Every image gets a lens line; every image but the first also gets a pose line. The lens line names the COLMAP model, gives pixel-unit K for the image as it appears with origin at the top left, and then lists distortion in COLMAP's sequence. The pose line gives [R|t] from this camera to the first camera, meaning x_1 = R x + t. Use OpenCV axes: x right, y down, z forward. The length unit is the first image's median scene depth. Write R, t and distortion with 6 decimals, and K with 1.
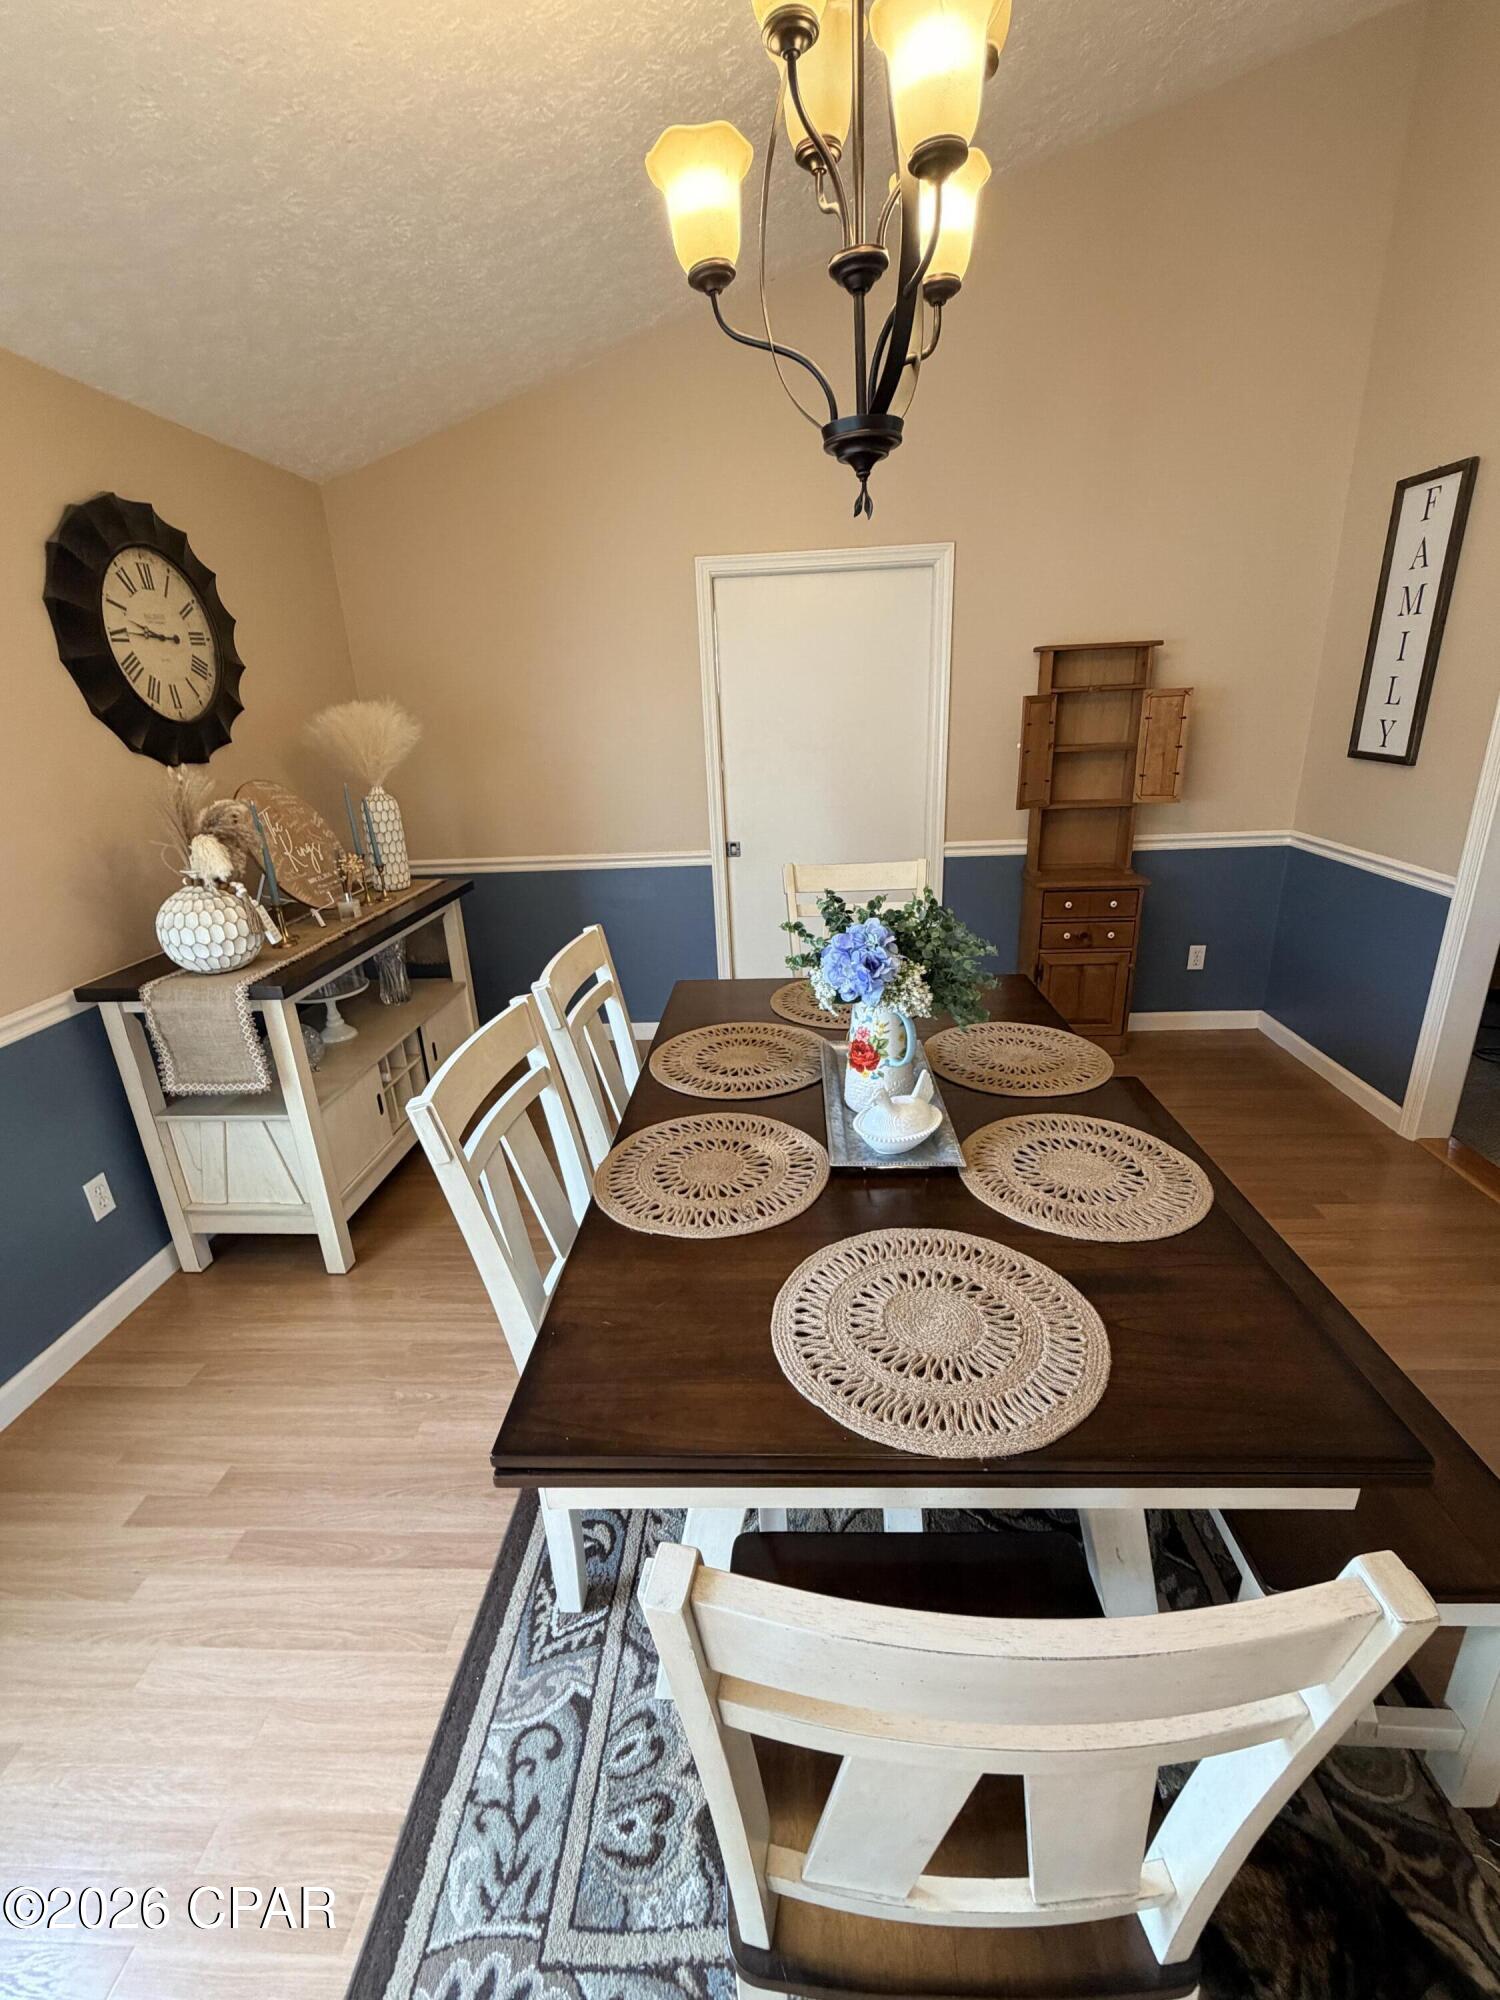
lens RADIAL K [[857.9, 0, 749.8], [0, 857.9, 1002.5], [0, 0, 1]] dist [0.001903, -0.000814]
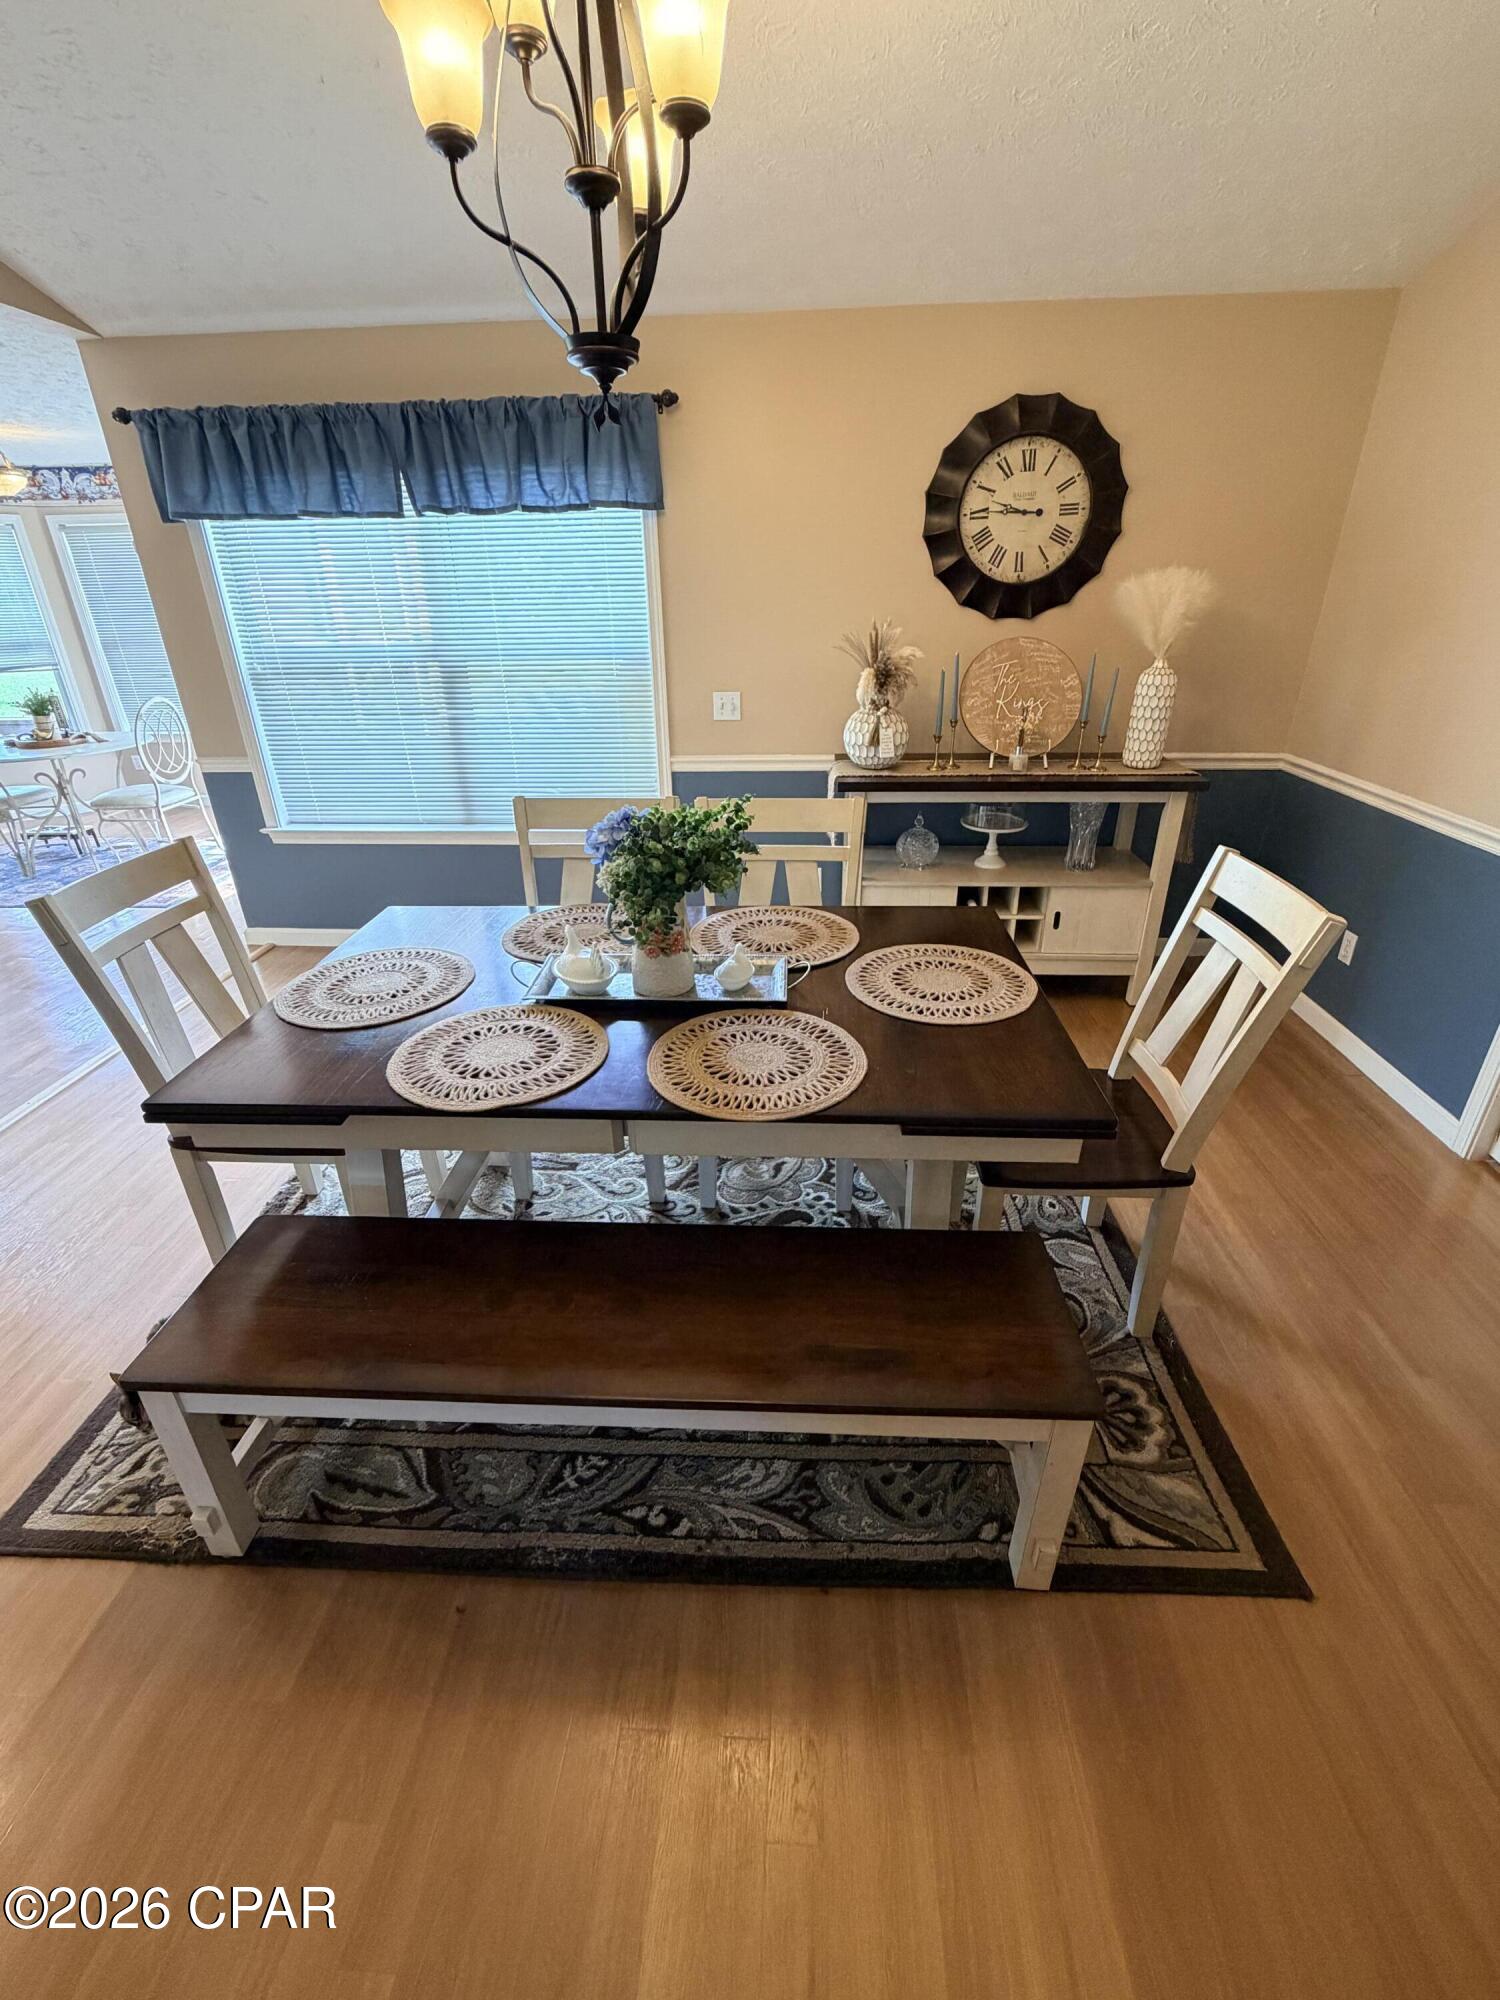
lens RADIAL K [[857.9, 0, 752.1], [0, 857.9, 1002.8], [0, 0, 1]] dist [0.001903, -0.000814]
pose [[-0.002614, 0.477968, -0.878373, 0.759371], [-0.323188, 0.830834, 0.453061, -0.268779], [0.946331, 0.285064, 0.152302, 0.636622]]
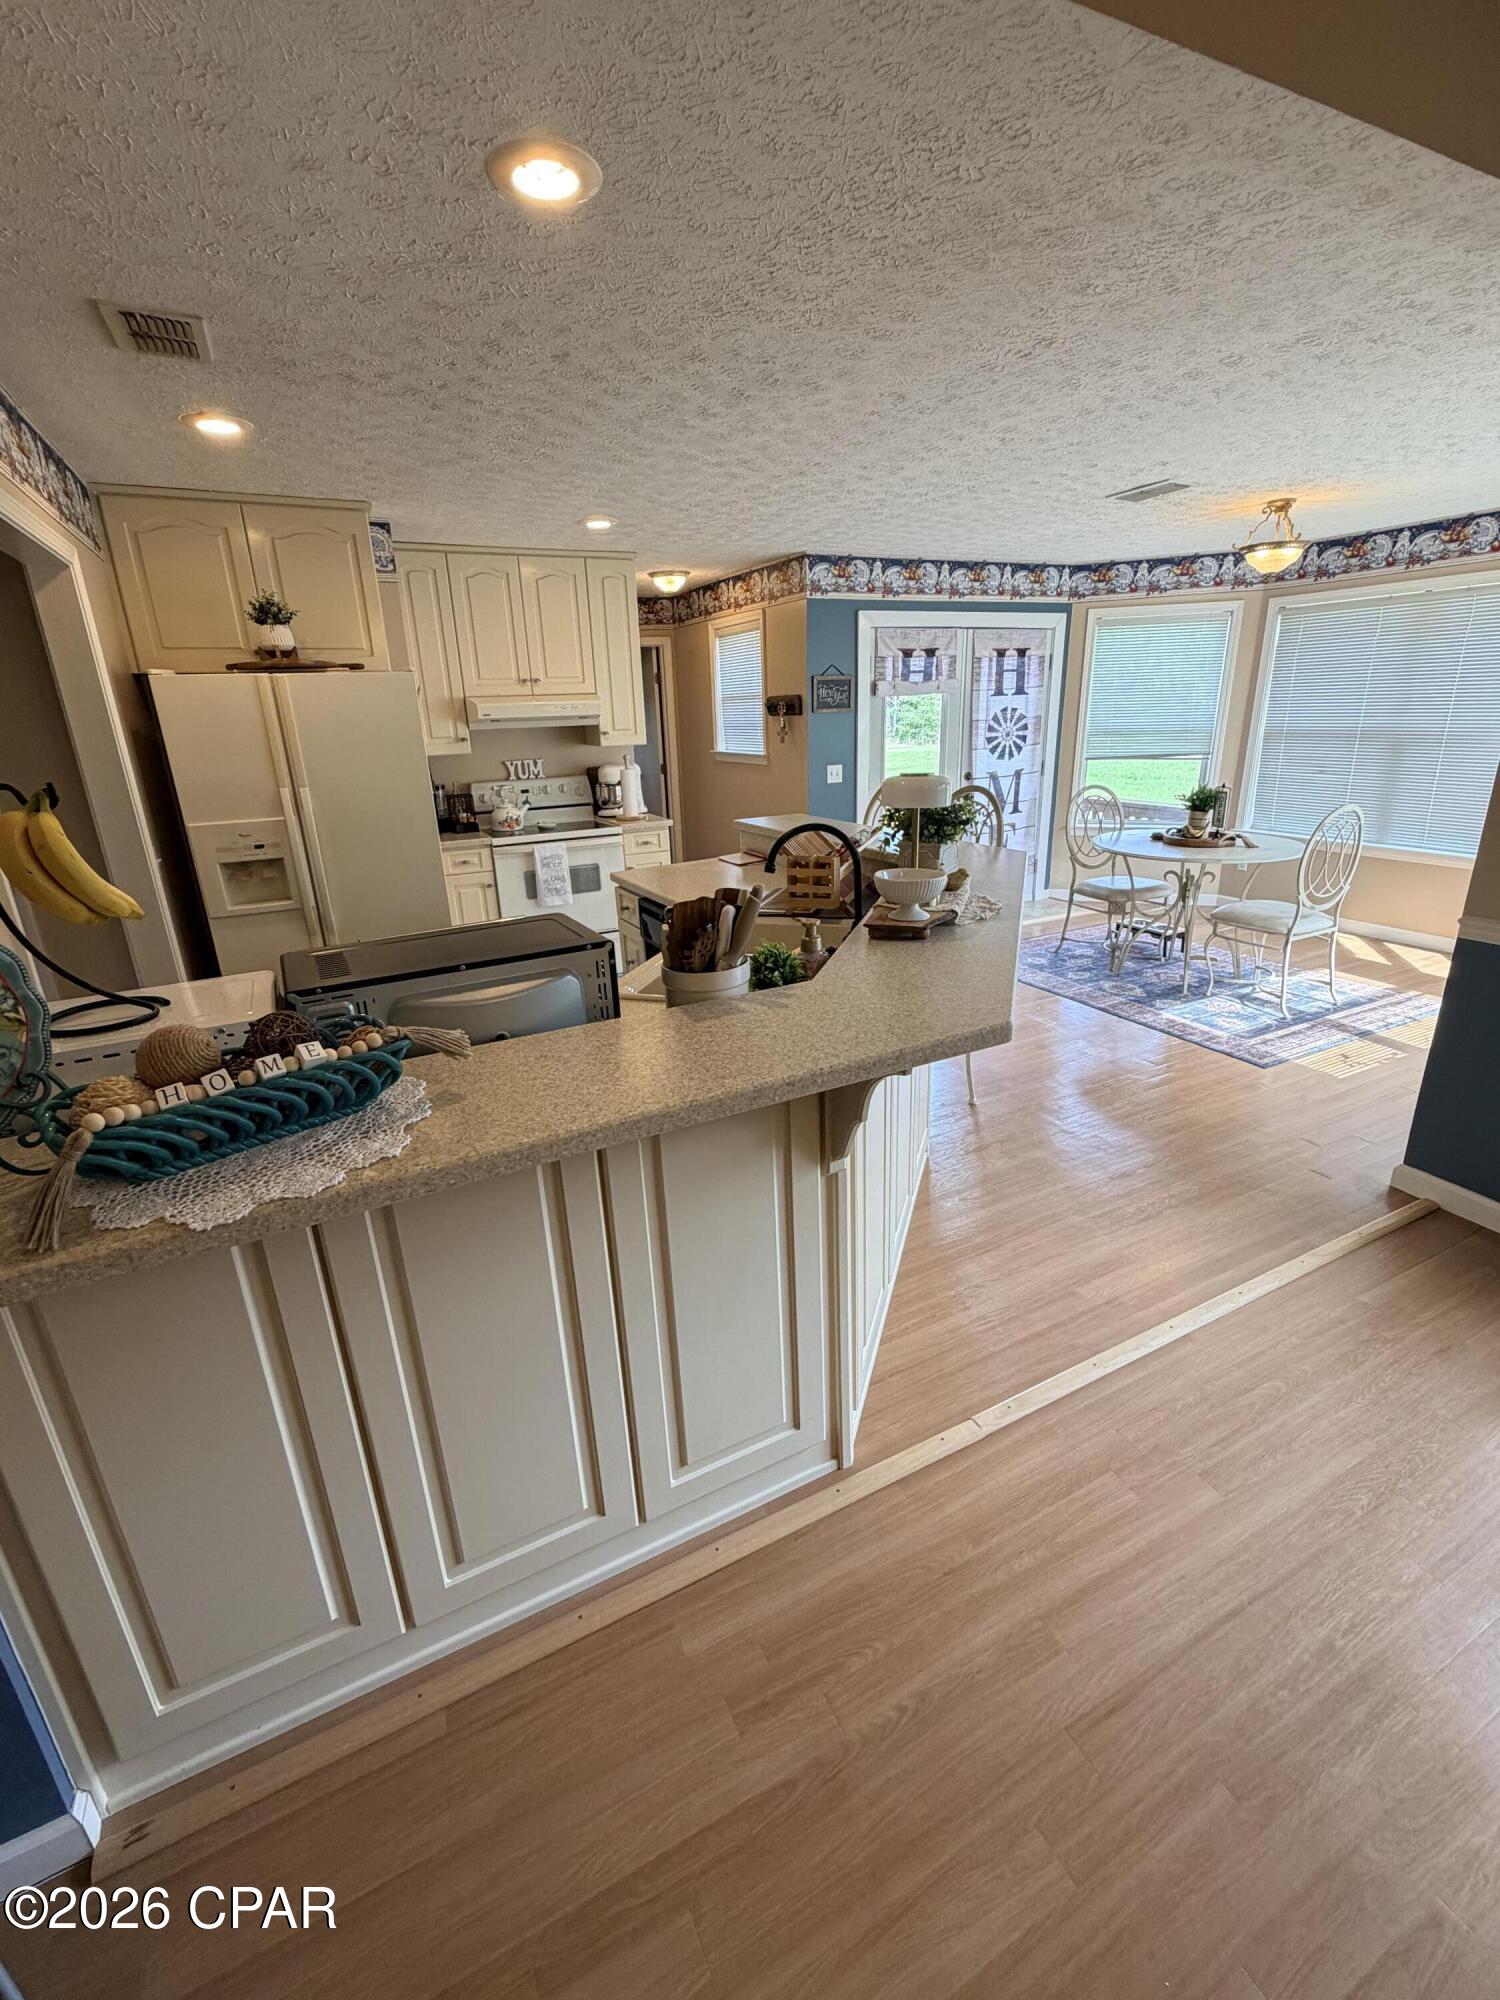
lens RADIAL K [[857.9, 0, 749.3], [0, 857.9, 998.9], [0, 0, 1]] dist [0.001903, -0.000814]
pose [[-0.863919, 0.232863, -0.446564, 0.387178], [-0.100411, 0.789247, 0.605810, -0.062936], [0.493520, 0.568211, -0.658464, 0.117013]]
